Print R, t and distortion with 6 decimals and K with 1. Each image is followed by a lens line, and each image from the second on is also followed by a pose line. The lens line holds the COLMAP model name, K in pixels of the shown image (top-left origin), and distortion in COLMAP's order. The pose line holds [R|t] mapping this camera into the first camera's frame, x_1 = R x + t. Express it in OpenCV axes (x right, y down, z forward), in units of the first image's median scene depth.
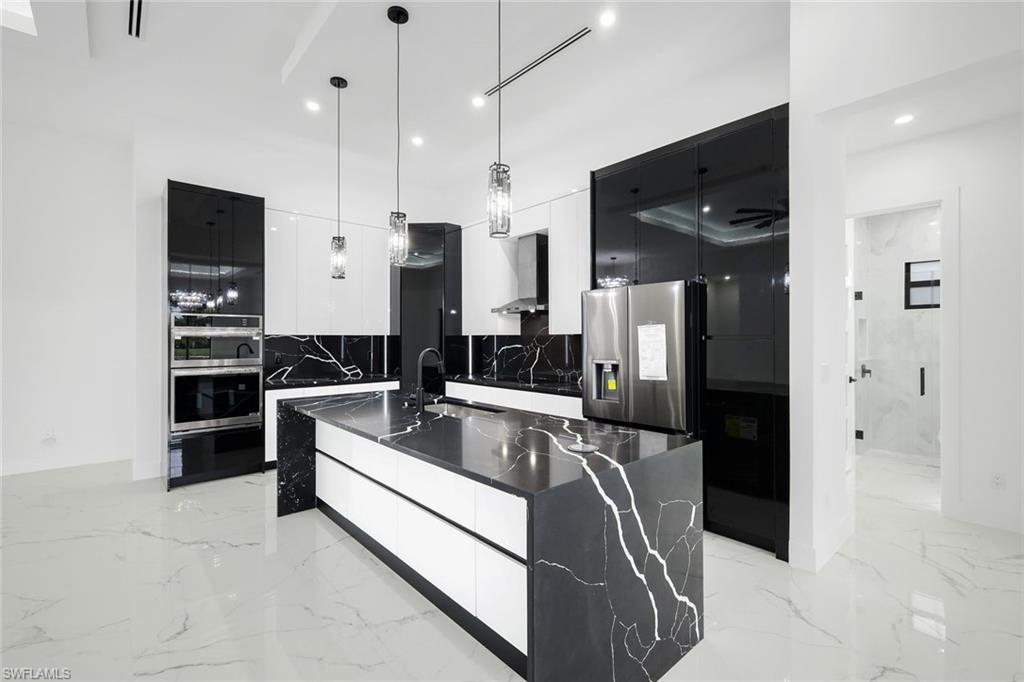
lens RADIAL K [[457.6, 0, 517.3], [0, 457.6, 325.7], [0, 0, 1]] dist [0.002438, 0.000447]
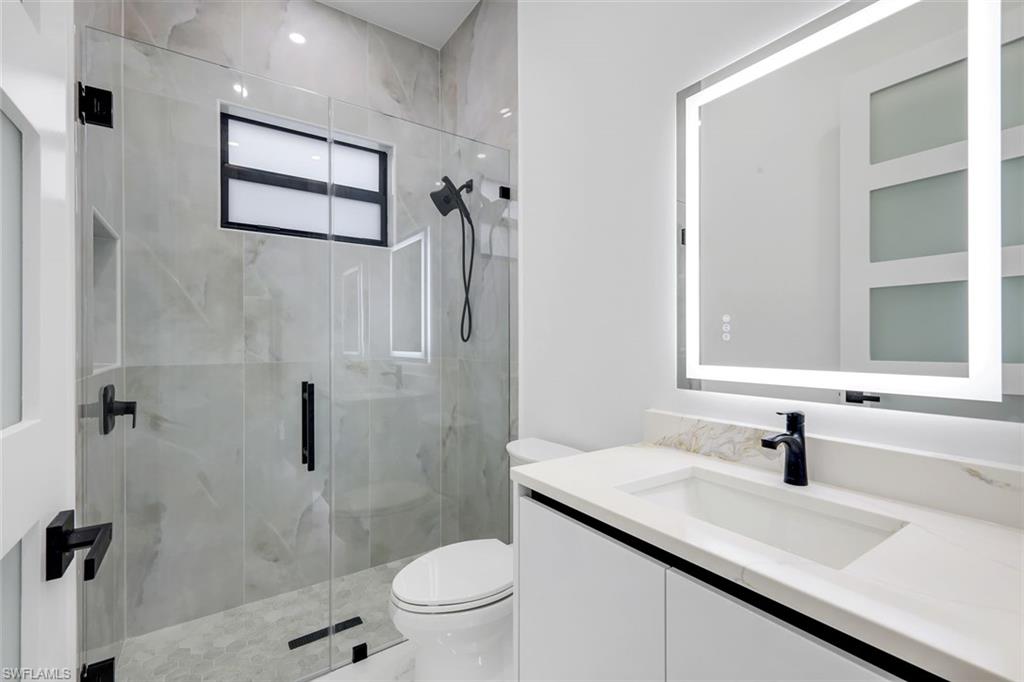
lens RADIAL K [[457.6, 0, 516.1], [0, 457.6, 345.4], [0, 0, 1]] dist [0.002438, 0.000447]
pose [[0.144779, -0.007702, 0.989434, 0.538573], [-0.022976, 0.999674, 0.011144, 0.054141], [-0.989197, -0.024347, 0.144555, 0.746349]]
